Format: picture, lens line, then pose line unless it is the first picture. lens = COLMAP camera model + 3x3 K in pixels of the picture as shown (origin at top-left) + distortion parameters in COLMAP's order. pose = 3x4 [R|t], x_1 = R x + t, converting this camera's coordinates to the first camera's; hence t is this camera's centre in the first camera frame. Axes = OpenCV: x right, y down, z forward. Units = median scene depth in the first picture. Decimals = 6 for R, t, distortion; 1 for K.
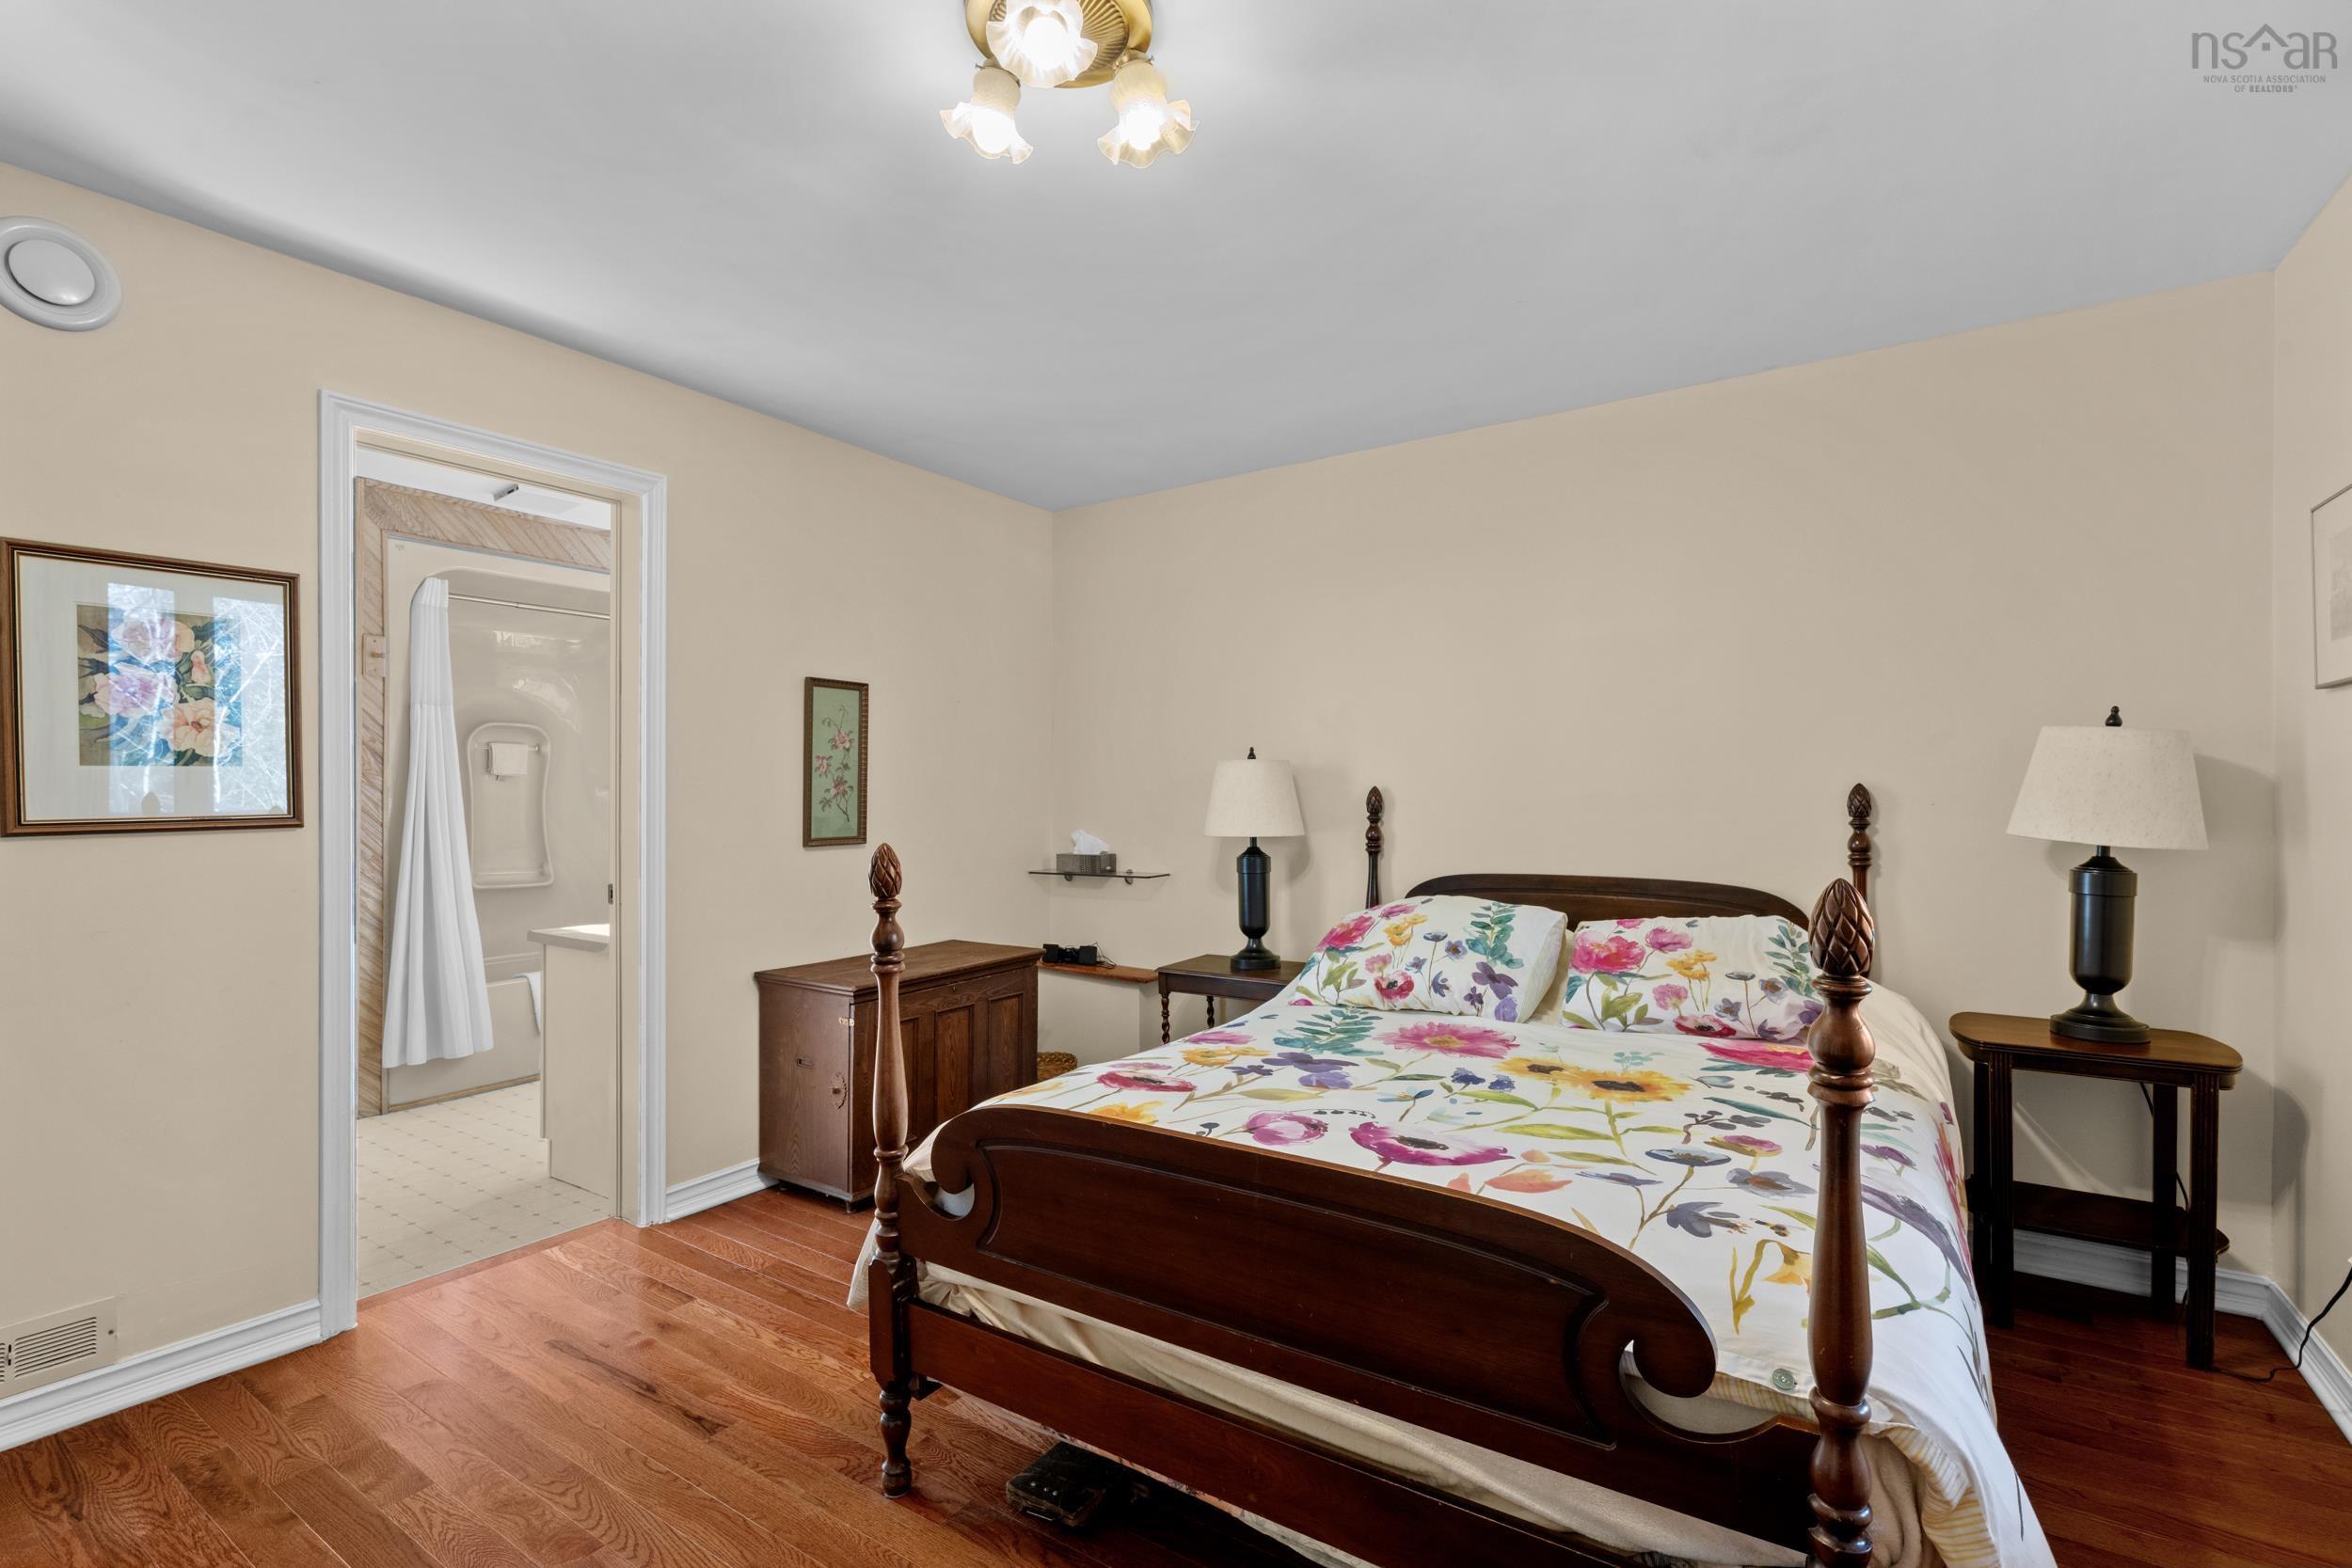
lens RADIAL K [[1049.4, 0, 1166.7], [0, 1049.4, 791.9], [0, 0, 1]] dist [-0.002442, 0.000619]
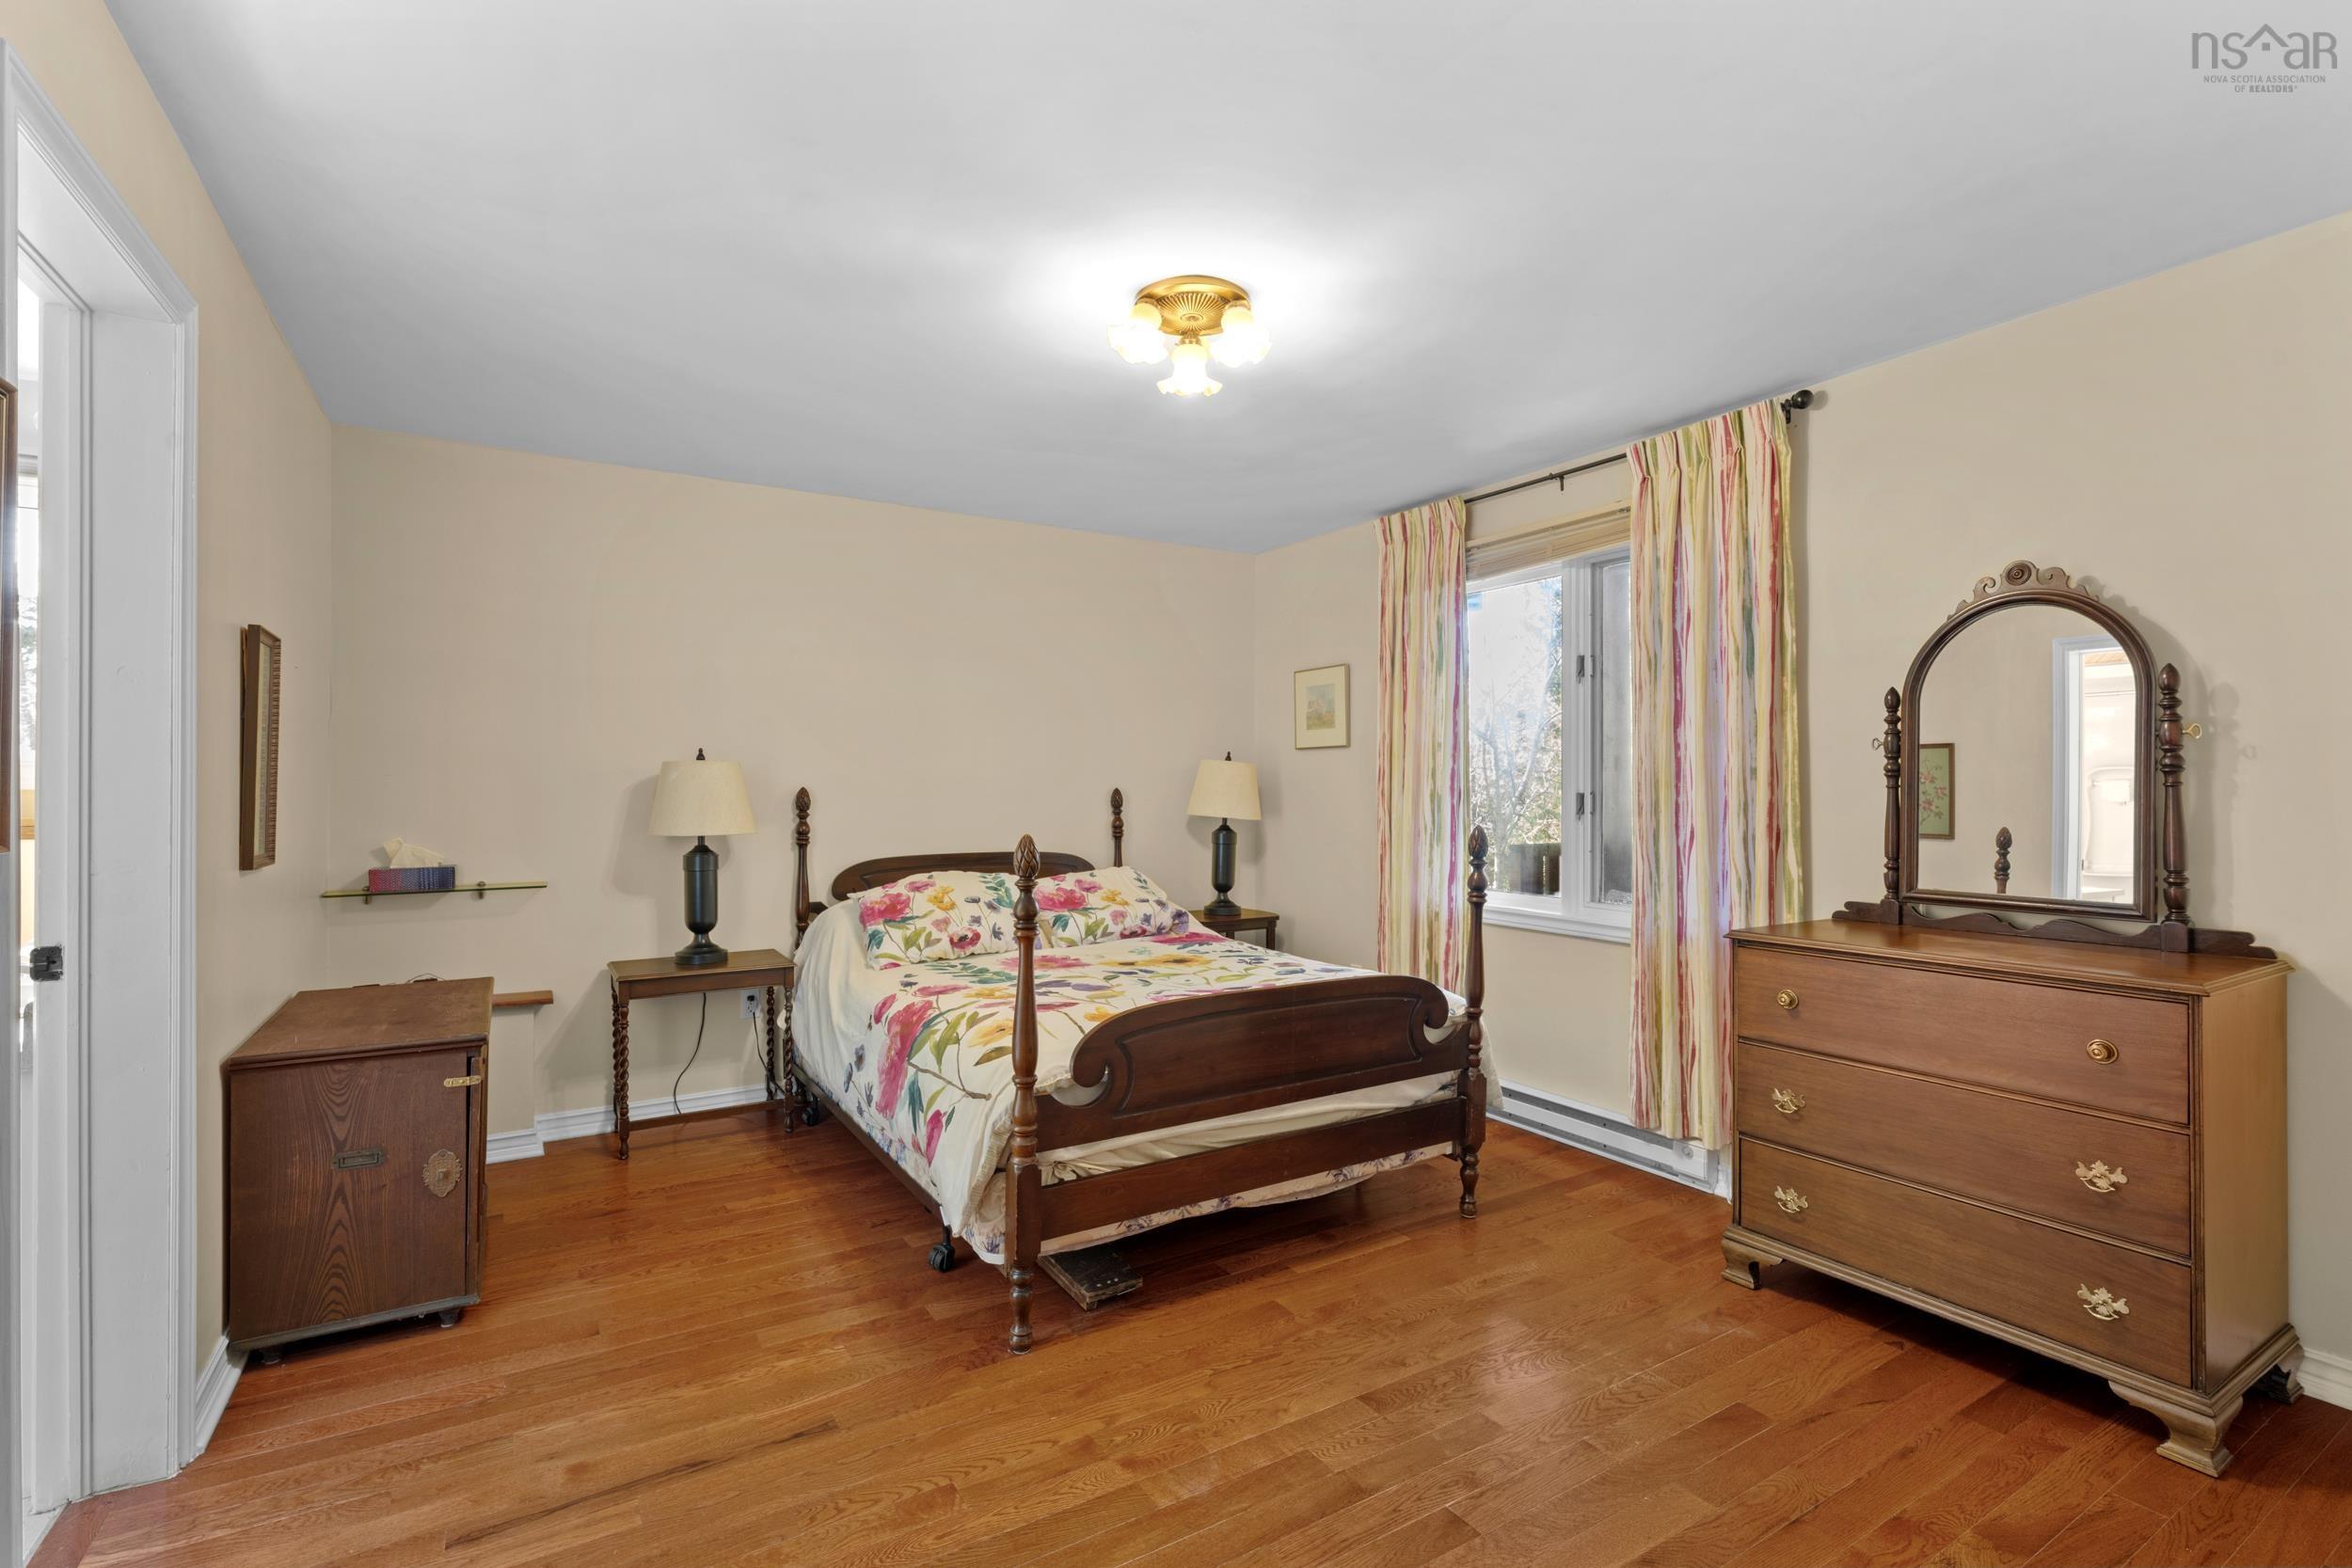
lens RADIAL K [[1049.4, 0, 1156.1], [0, 1049.4, 787.7], [0, 0, 1]] dist [-0.002442, 0.000619]
pose [[0.436717, 0.006656, 0.899574, -0.944539], [-0.003126, 0.999978, -0.005882, 0.001481], [-0.899593, -0.000243, 0.436728, 0.220898]]
